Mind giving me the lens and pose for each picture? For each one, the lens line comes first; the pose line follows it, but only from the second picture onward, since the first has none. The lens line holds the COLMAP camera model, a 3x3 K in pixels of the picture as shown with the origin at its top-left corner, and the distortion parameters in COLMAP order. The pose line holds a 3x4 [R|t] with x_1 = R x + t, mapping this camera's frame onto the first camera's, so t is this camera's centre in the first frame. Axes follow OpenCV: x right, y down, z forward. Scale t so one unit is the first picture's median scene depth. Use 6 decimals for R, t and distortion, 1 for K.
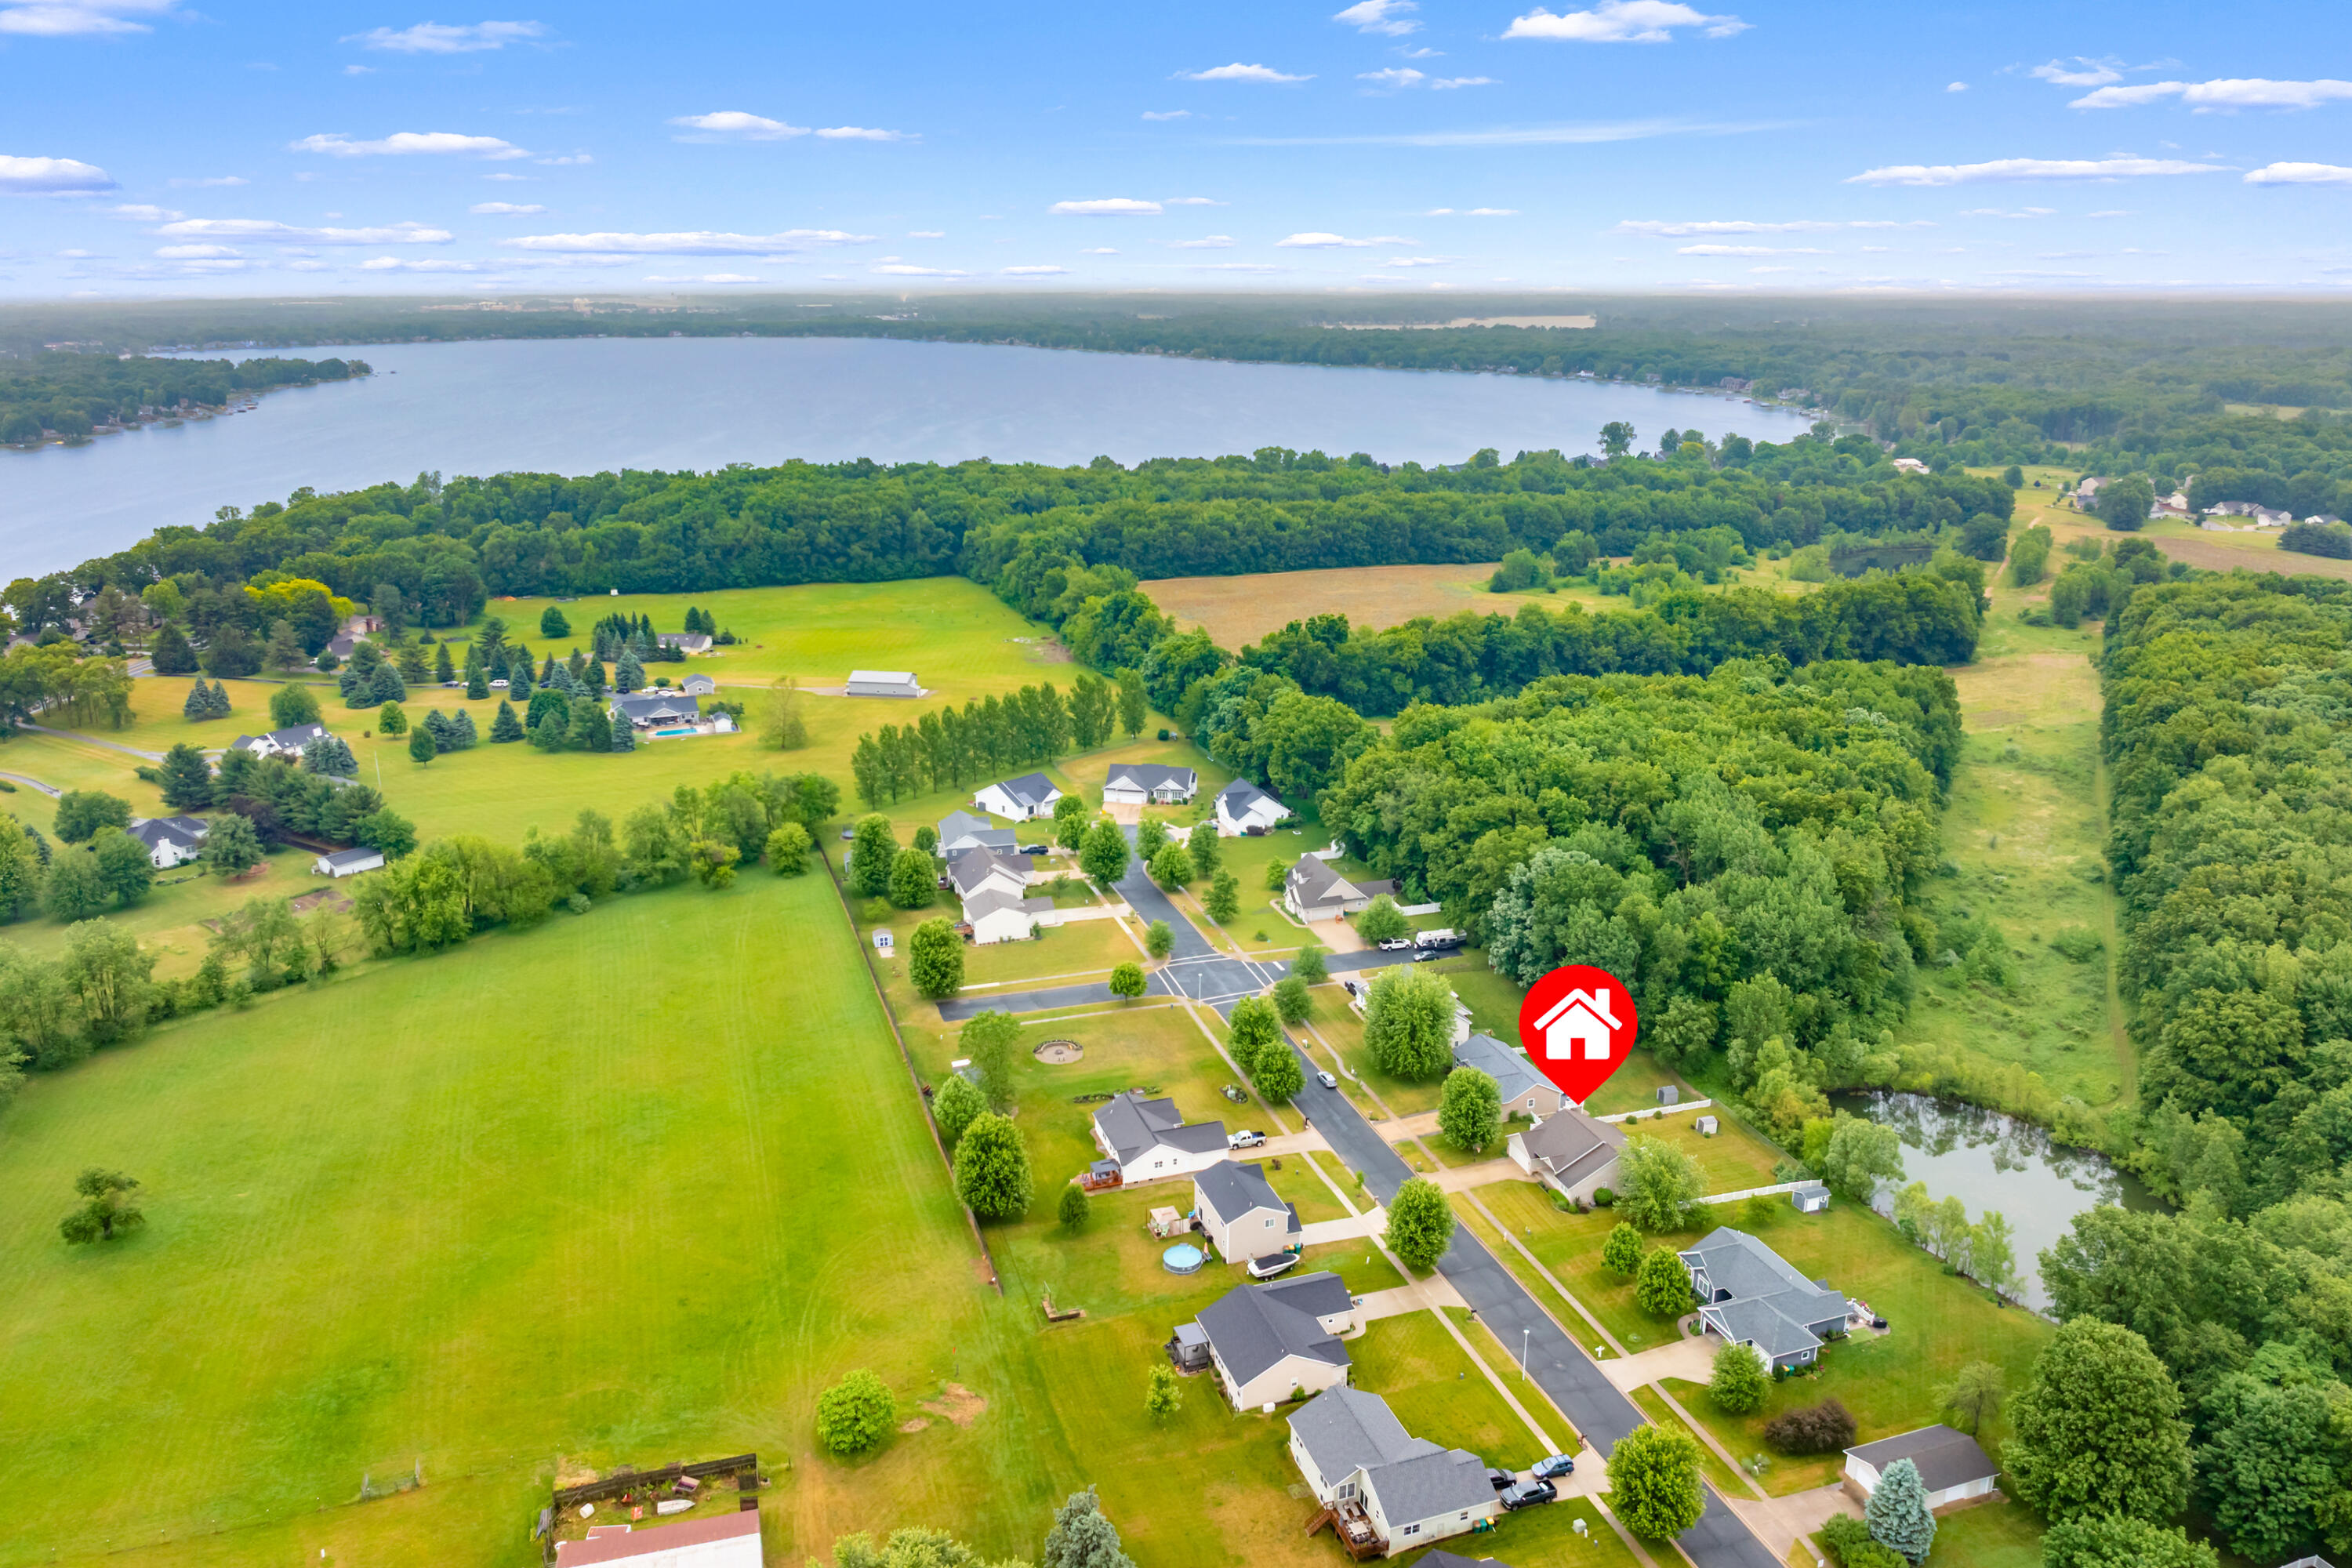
lens RADIAL K [[1643.9, 0, 1192.0], [0, 1643.9, 783.5], [0, 0, 1]] dist [-0.029066, 0.002264]
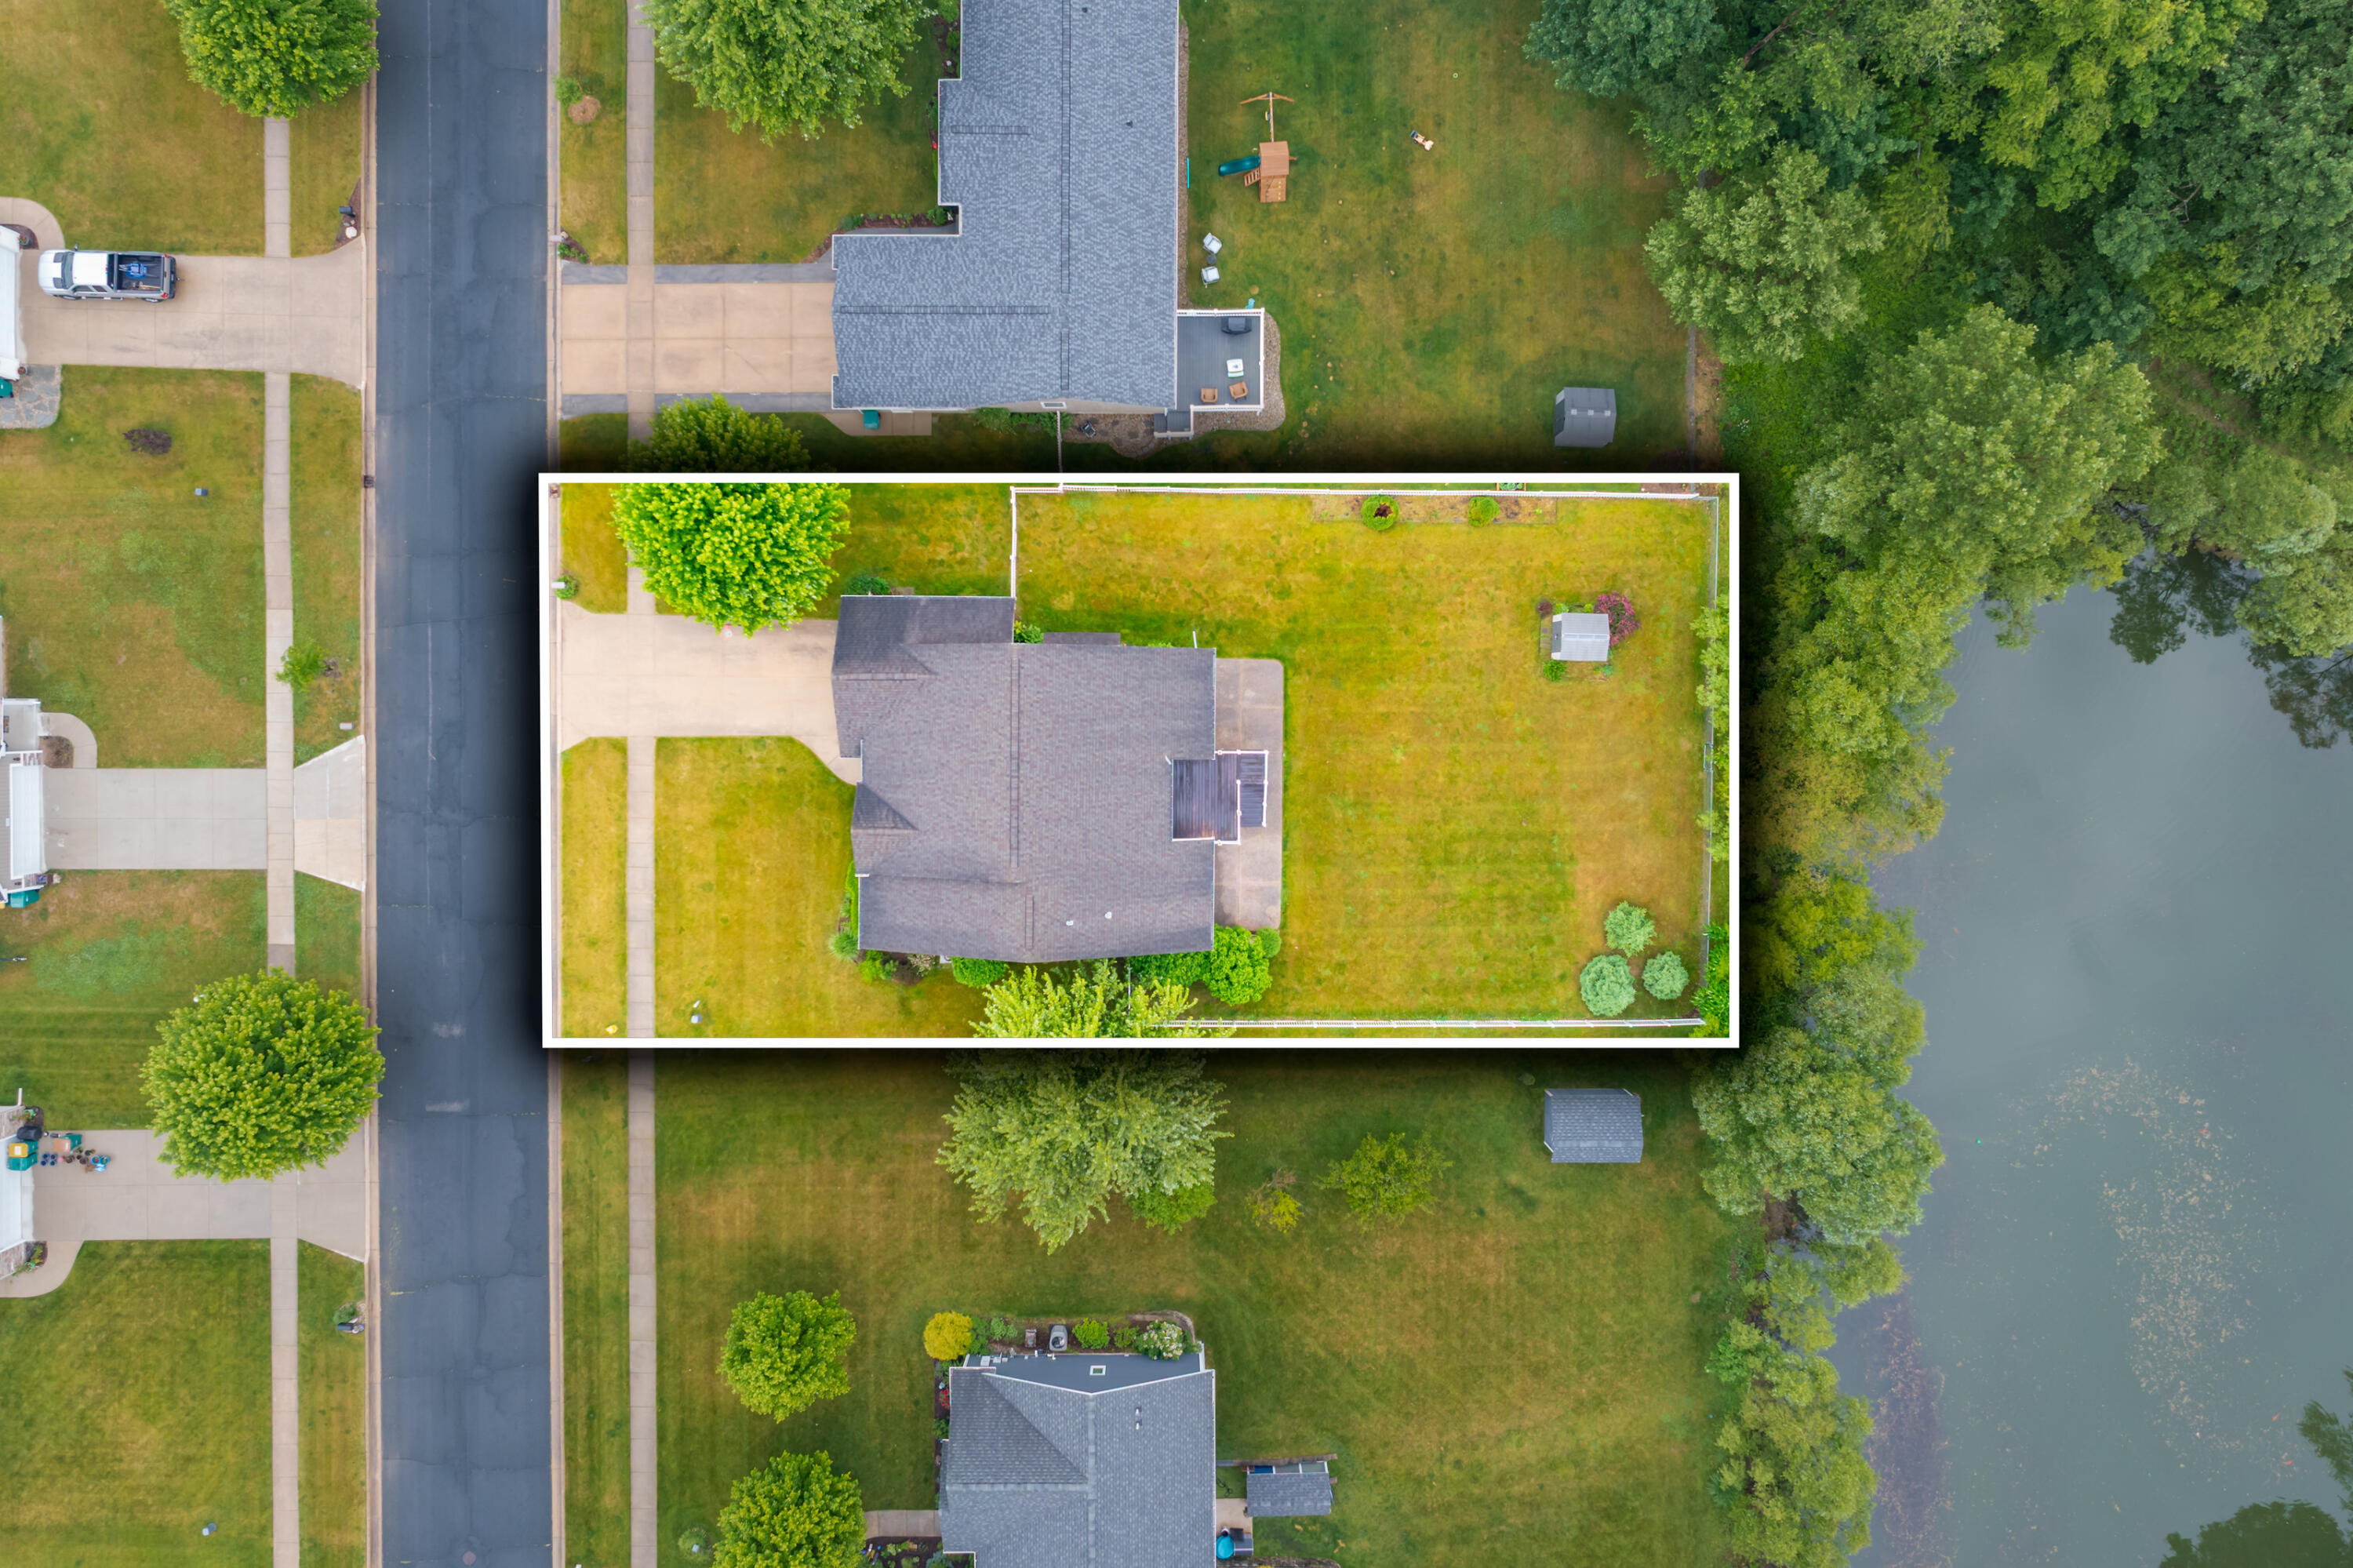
lens RADIAL K [[1658.2, 0, 1186.9], [0, 1658.2, 757.0], [0, 0, 1]] dist [-0.029010, 0.006663]
pose [[0.942724, 0.333385, 0.011249, 0.212062], [-0.105666, 0.266471, 0.958033, -0.067193], [0.316396, -0.904349, 0.286436, 0.739608]]
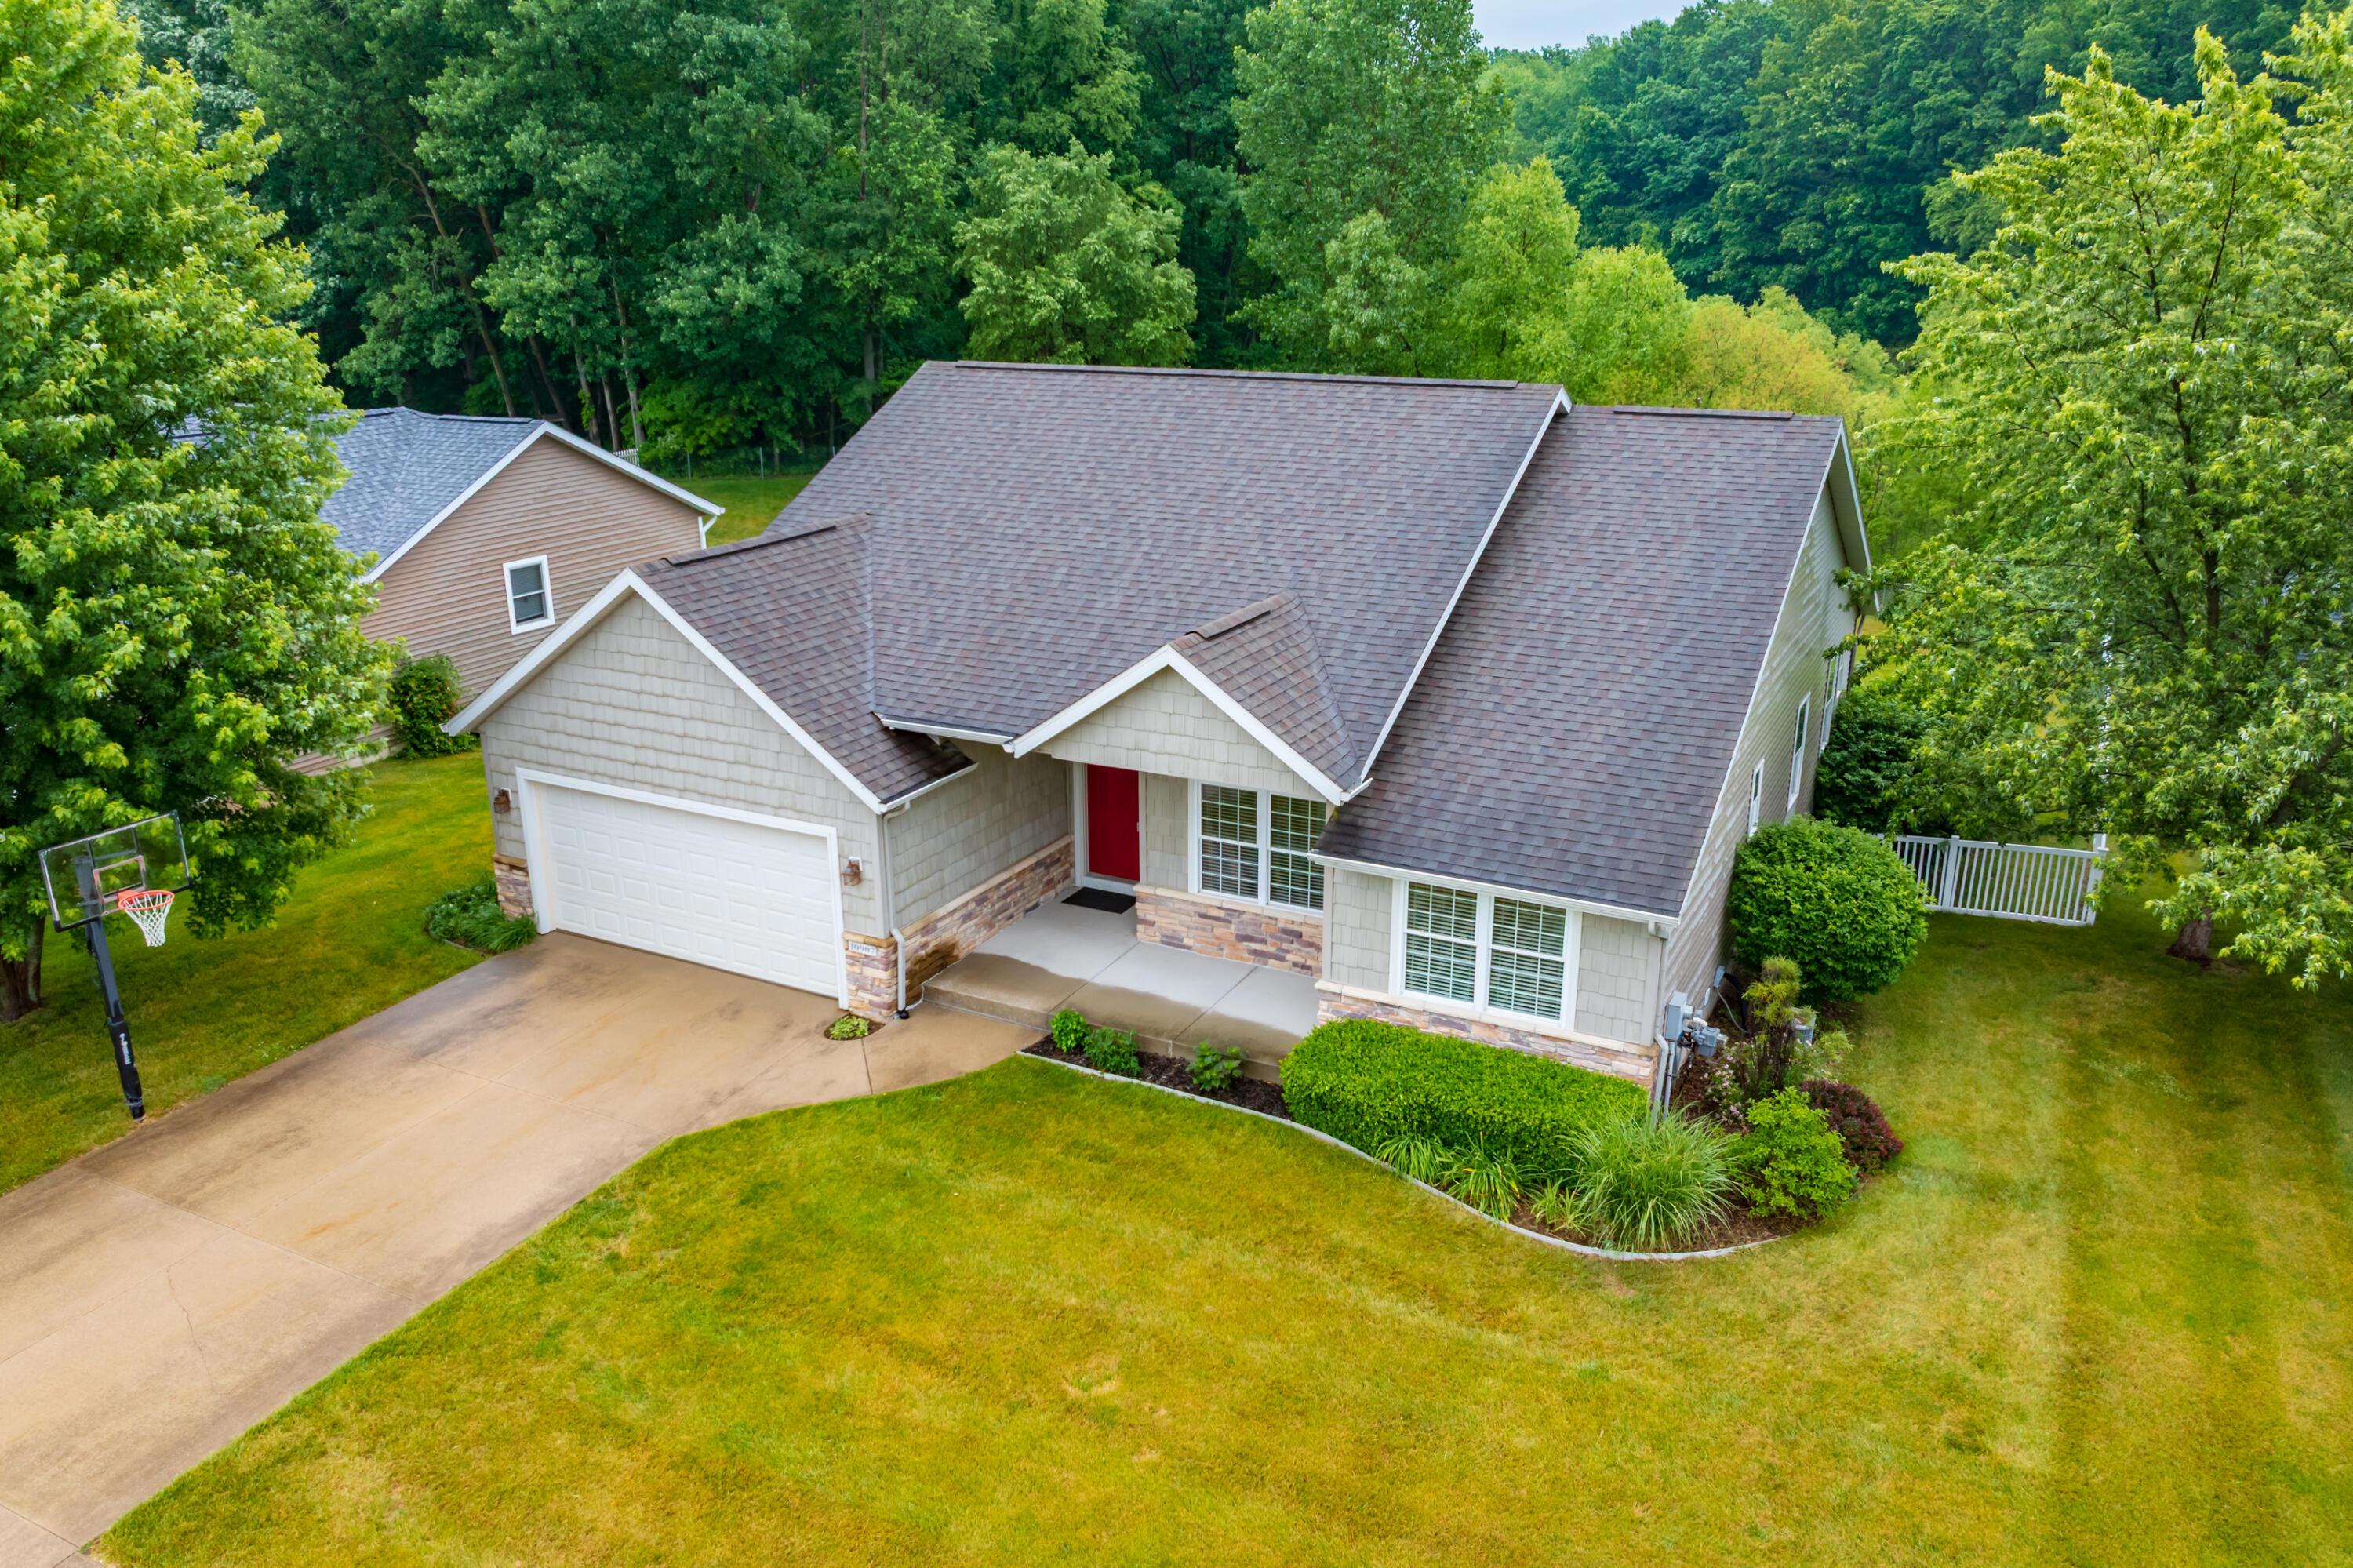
lens RADIAL K [[1729.3, 0, 1176.5], [0, 1729.3, 784.0], [0, 0, 1]] dist [-0.006546, -0.000078]
pose [[0.730310, -0.215291, 0.648303, 0.129274], [0.201906, 0.974667, 0.096225, 0.177262], [-0.652596, 0.060622, 0.755277, 0.737701]]
